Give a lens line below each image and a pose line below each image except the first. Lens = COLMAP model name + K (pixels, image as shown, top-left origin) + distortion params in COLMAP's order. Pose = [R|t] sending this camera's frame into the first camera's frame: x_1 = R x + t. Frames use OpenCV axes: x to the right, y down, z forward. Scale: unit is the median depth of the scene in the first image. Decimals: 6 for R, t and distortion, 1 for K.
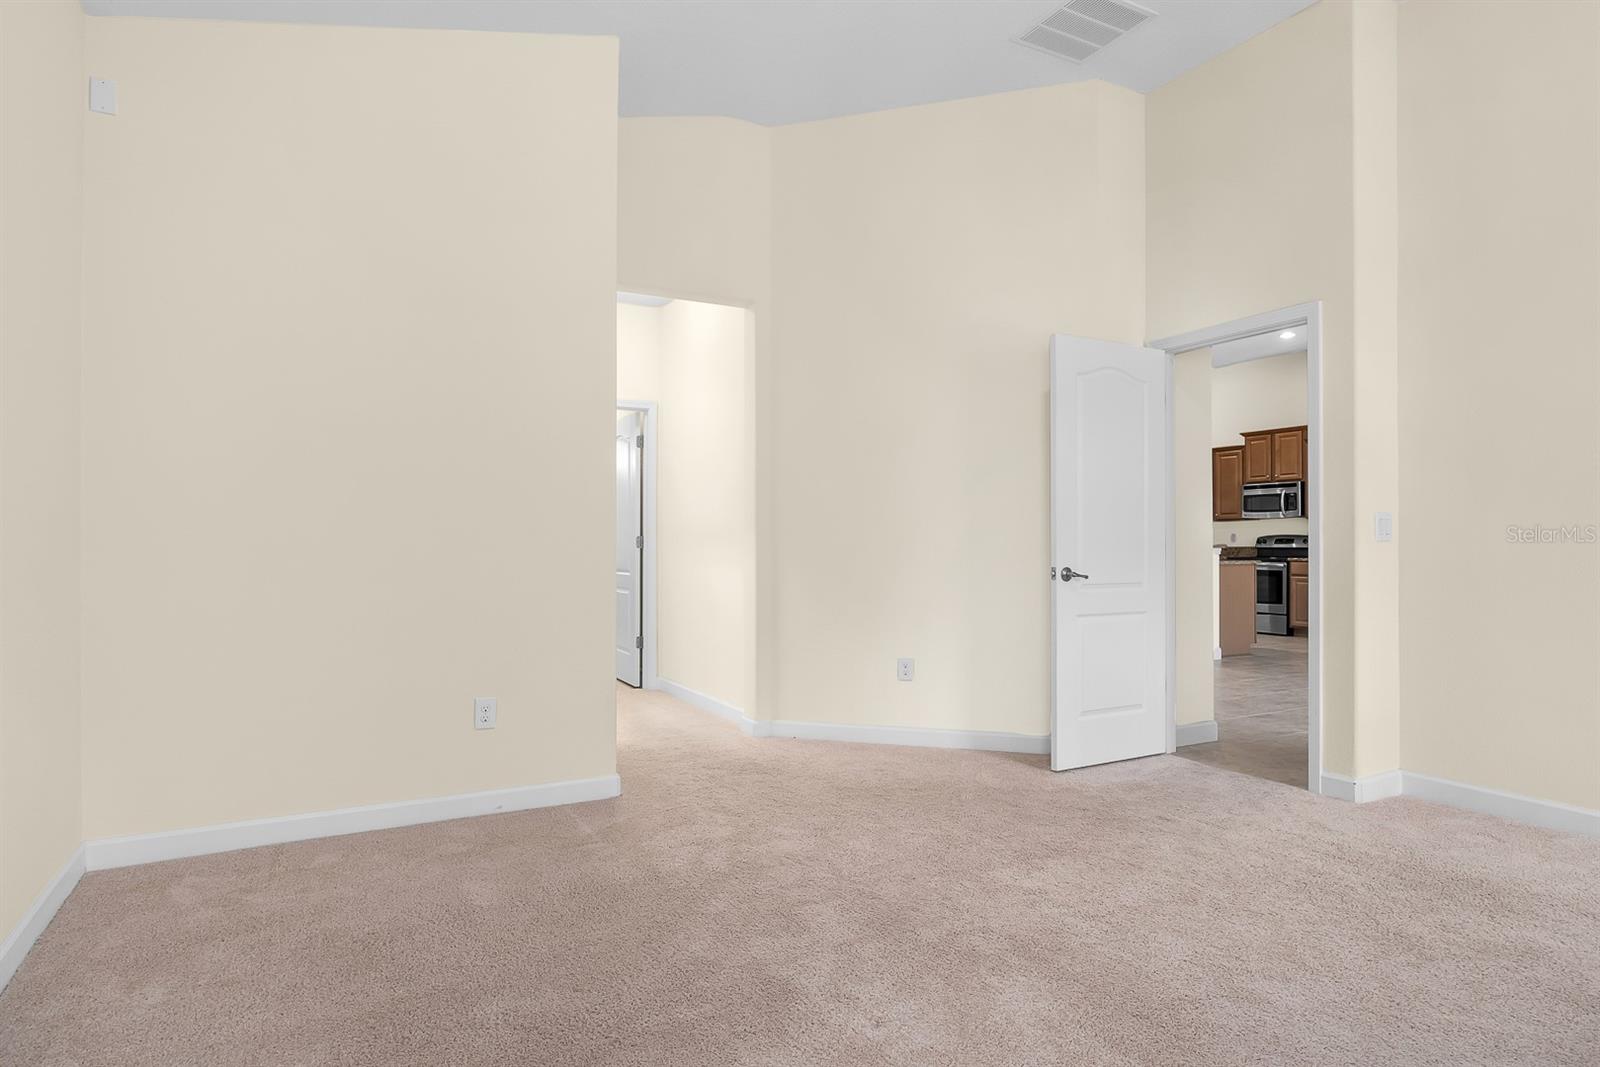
lens RADIAL K [[876.9, 0, 794.9], [0, 876.9, 532.0], [0, 0, 1]] dist [-0.004082, -0.002109]
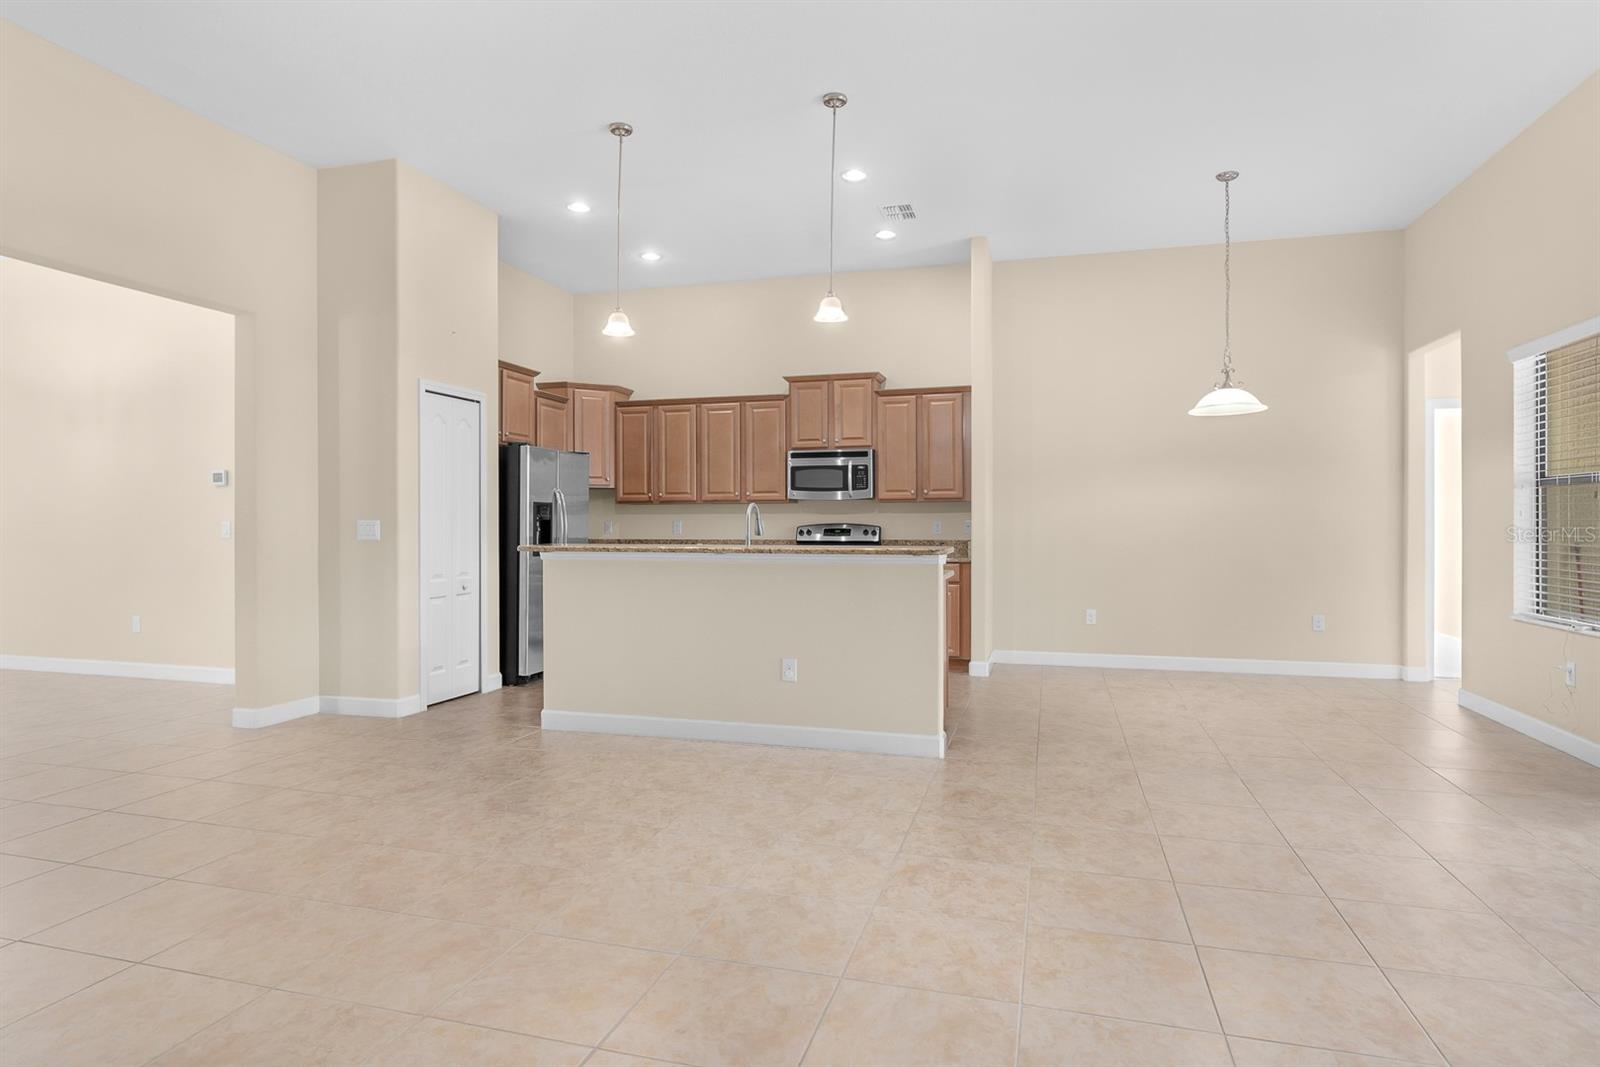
lens RADIAL K [[882.2, 0, 789.9], [0, 882.2, 537.4], [0, 0, 1]] dist [-0.003084, -0.000589]
pose [[0.704609, -0.022964, 0.709224, 0.014826], [-0.002247, 0.999399, 0.034592, -0.010107], [-0.709592, -0.025967, 0.704134, 0.521439]]
